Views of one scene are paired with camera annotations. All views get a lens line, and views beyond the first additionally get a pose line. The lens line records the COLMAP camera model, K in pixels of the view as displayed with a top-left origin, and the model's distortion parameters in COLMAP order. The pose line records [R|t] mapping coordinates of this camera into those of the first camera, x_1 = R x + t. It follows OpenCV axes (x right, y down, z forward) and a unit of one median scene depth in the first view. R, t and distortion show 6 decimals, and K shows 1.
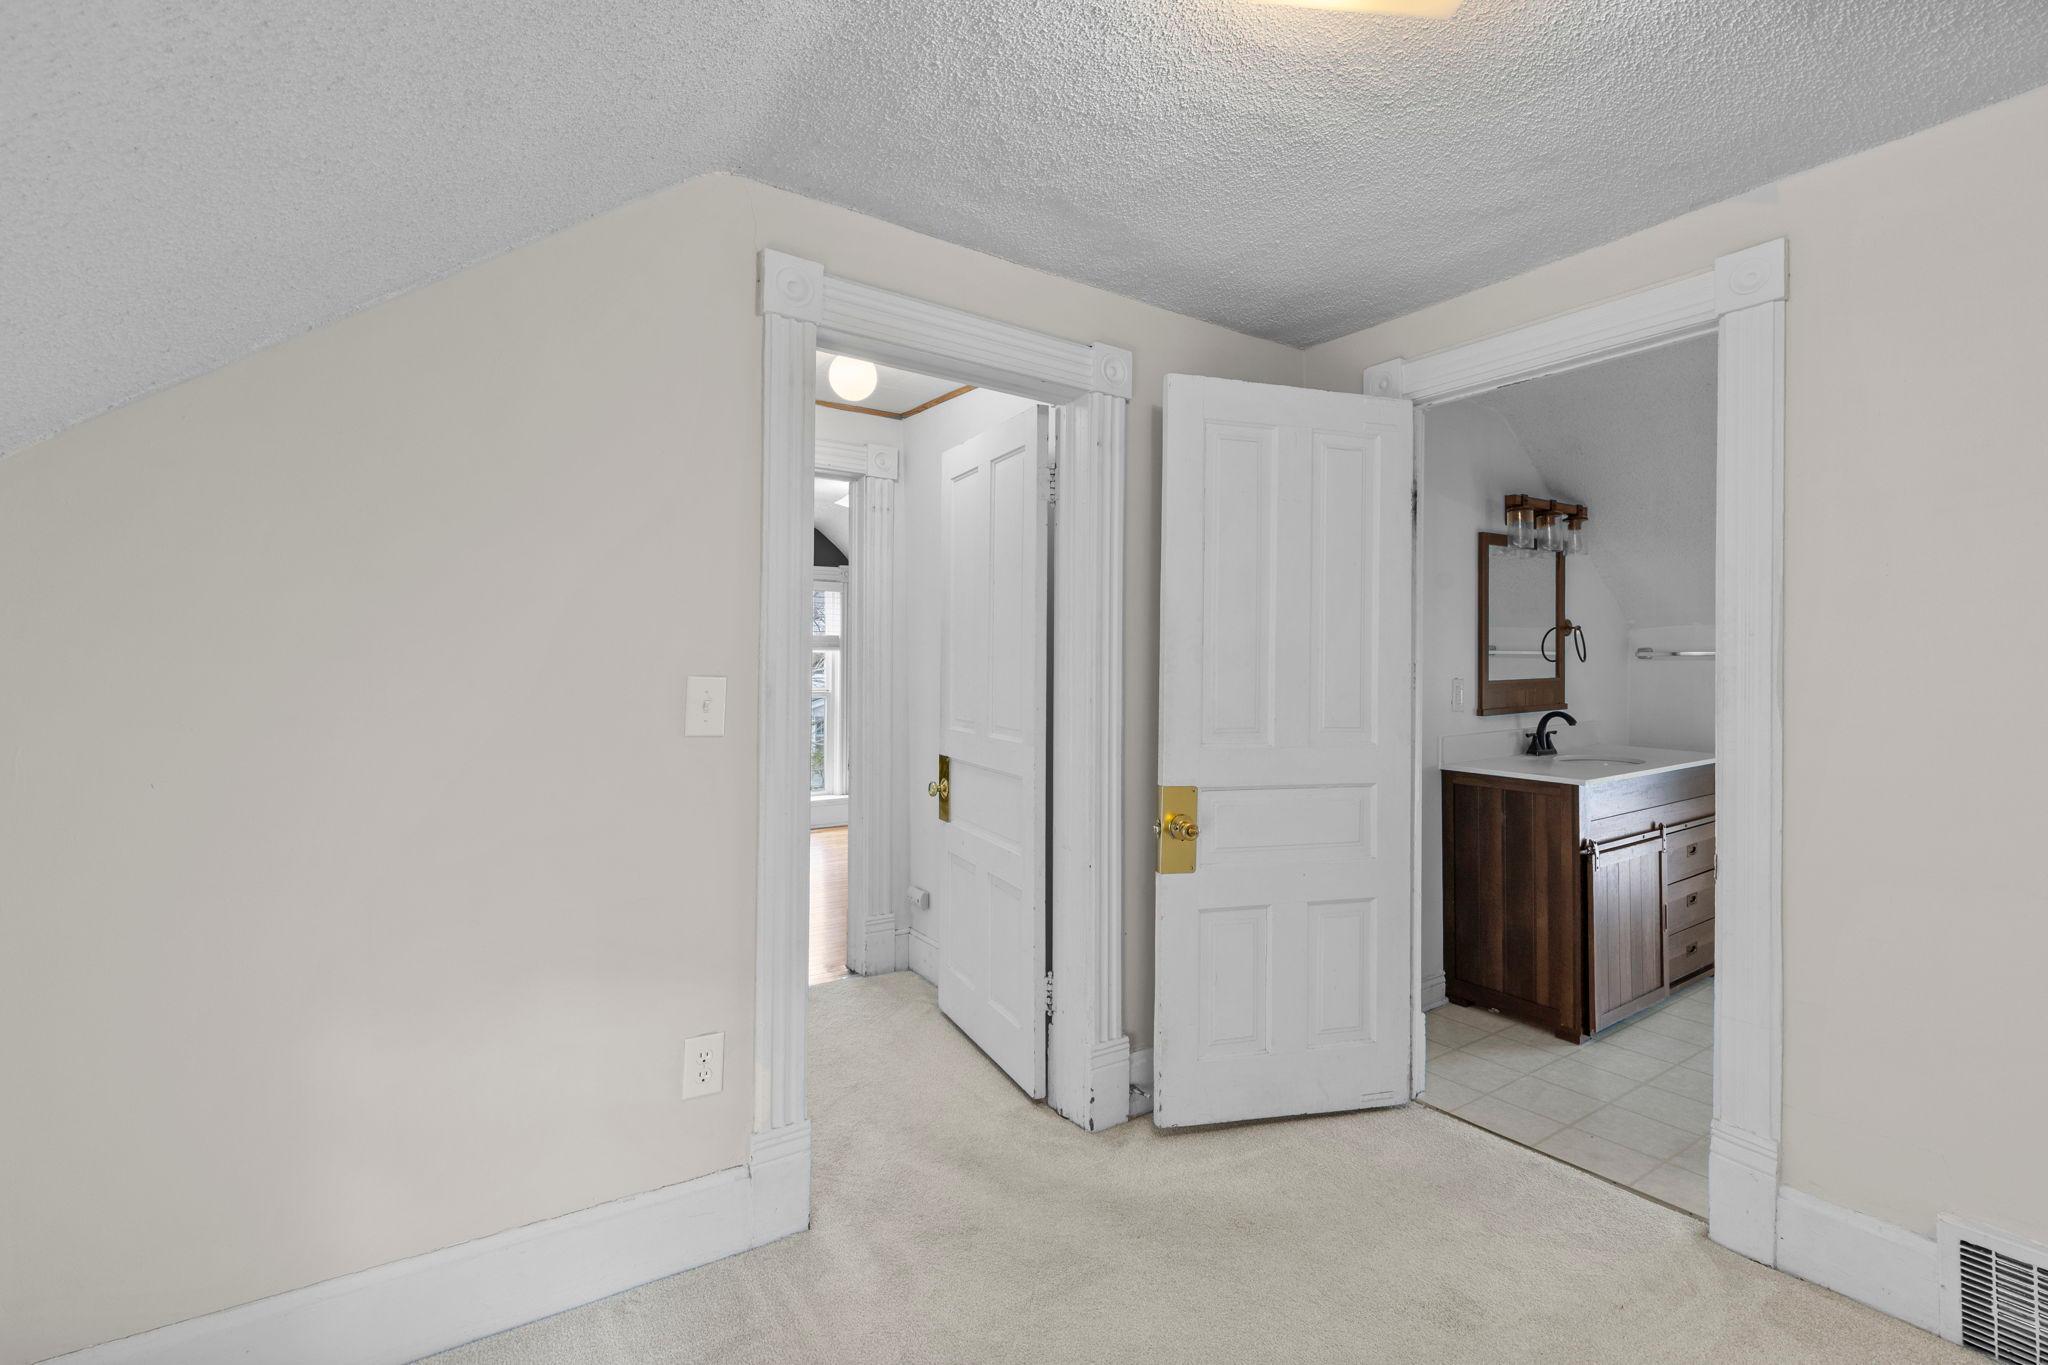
lens RADIAL K [[917.6, 0, 1034.2], [0, 917.6, 647.3], [0, 0, 1]] dist [-0.001533, 0.000007]
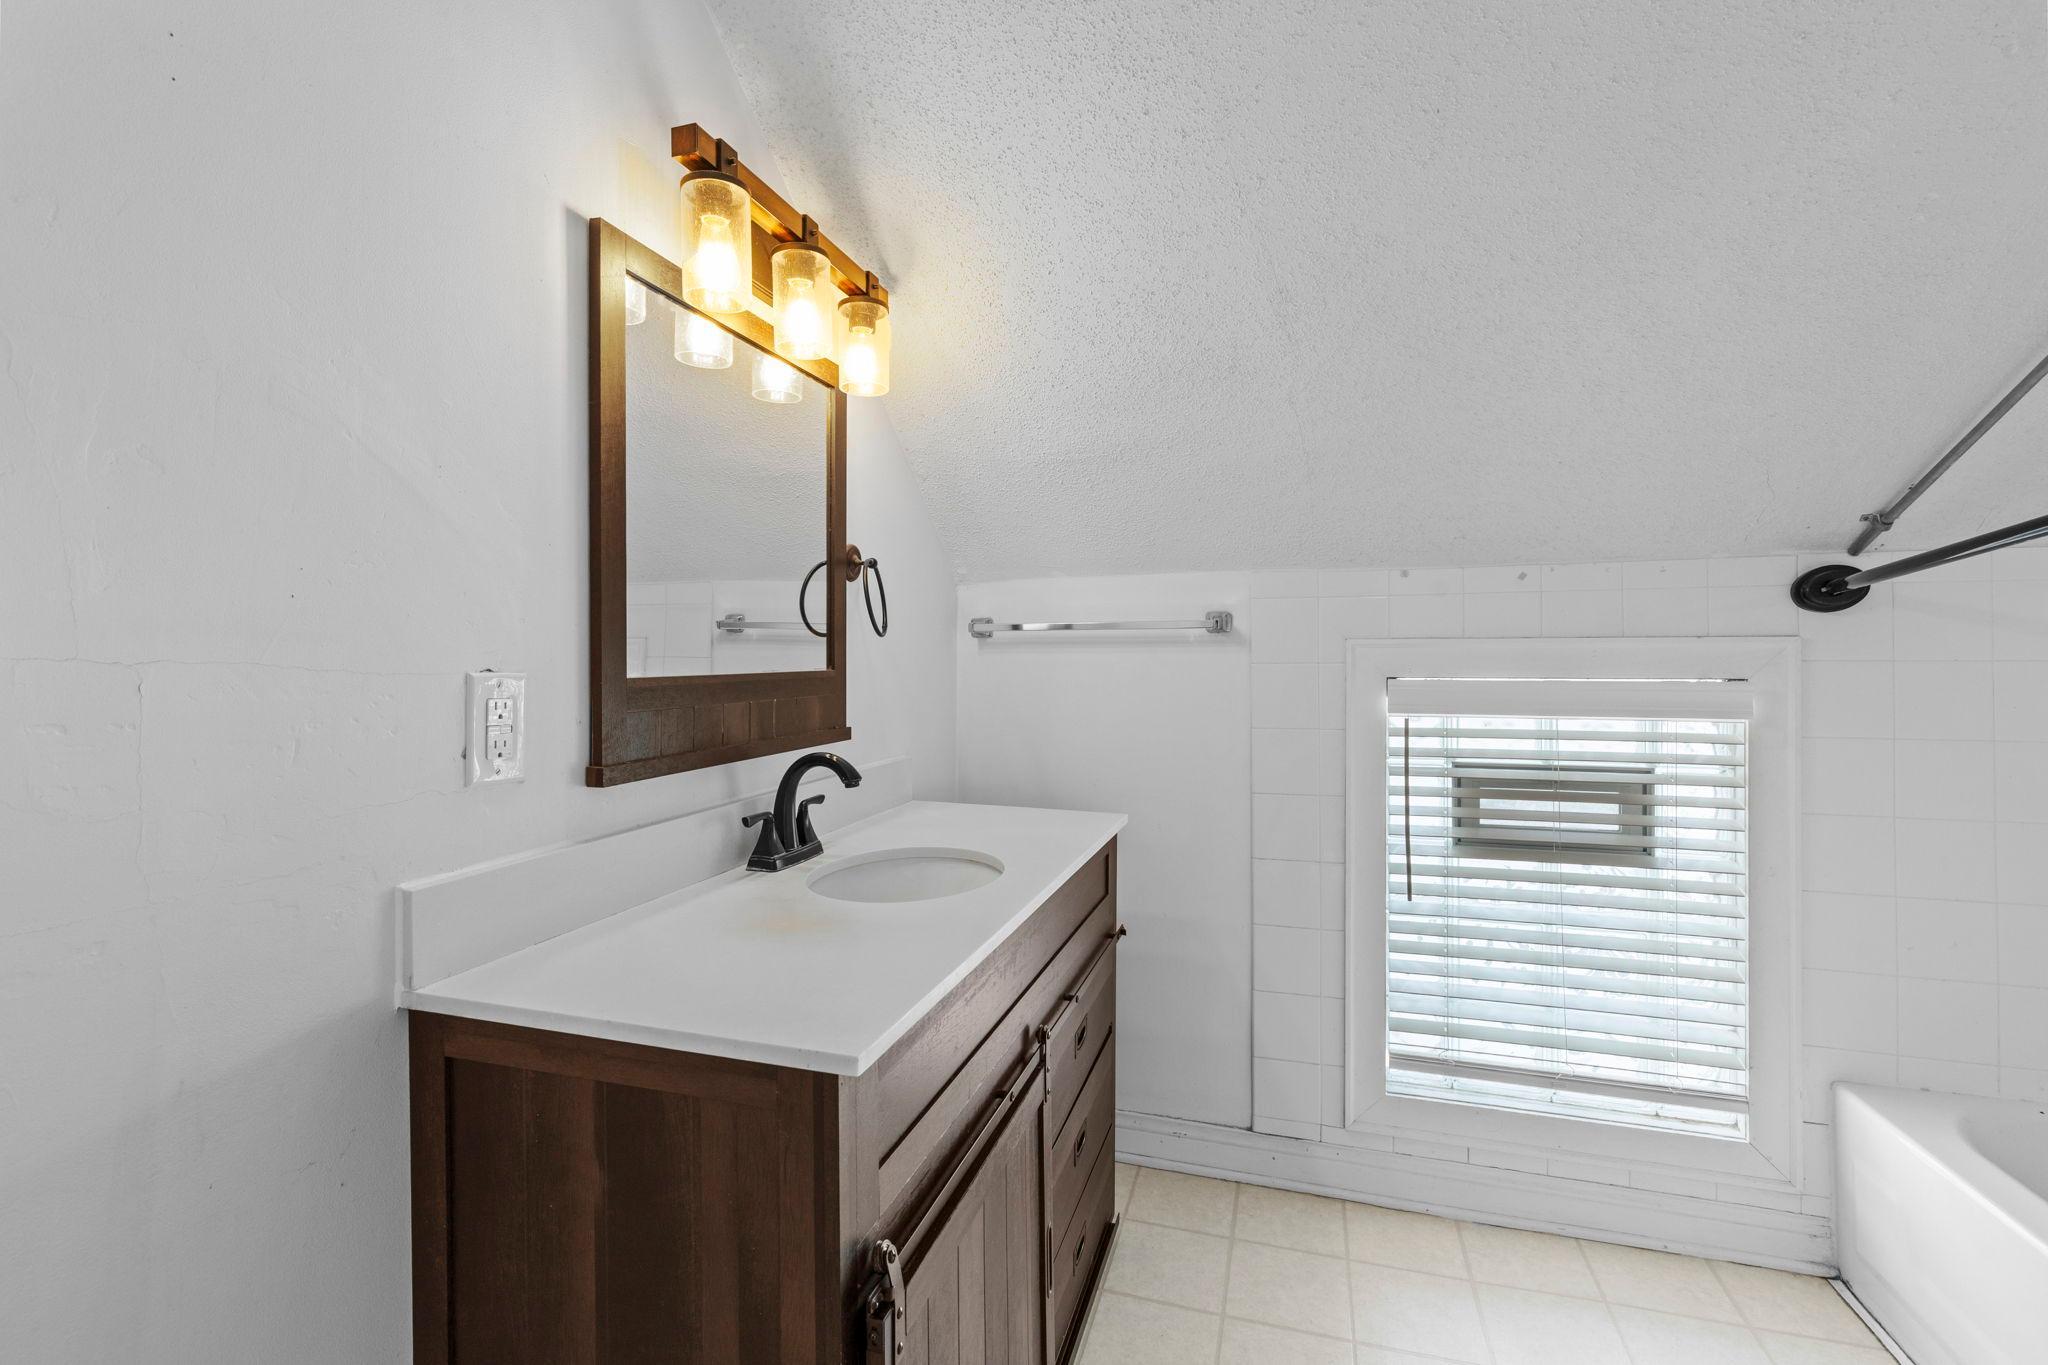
lens RADIAL K [[917.6, 0, 1020.7], [0, 917.6, 672.8], [0, 0, 1]] dist [-0.001533, 0.000007]
pose [[0.783762, -0.006826, 0.621024, 0.386643], [-0.006048, 0.999808, 0.018622, 0.026236], [-0.621032, -0.018351, 0.783570, 0.625577]]
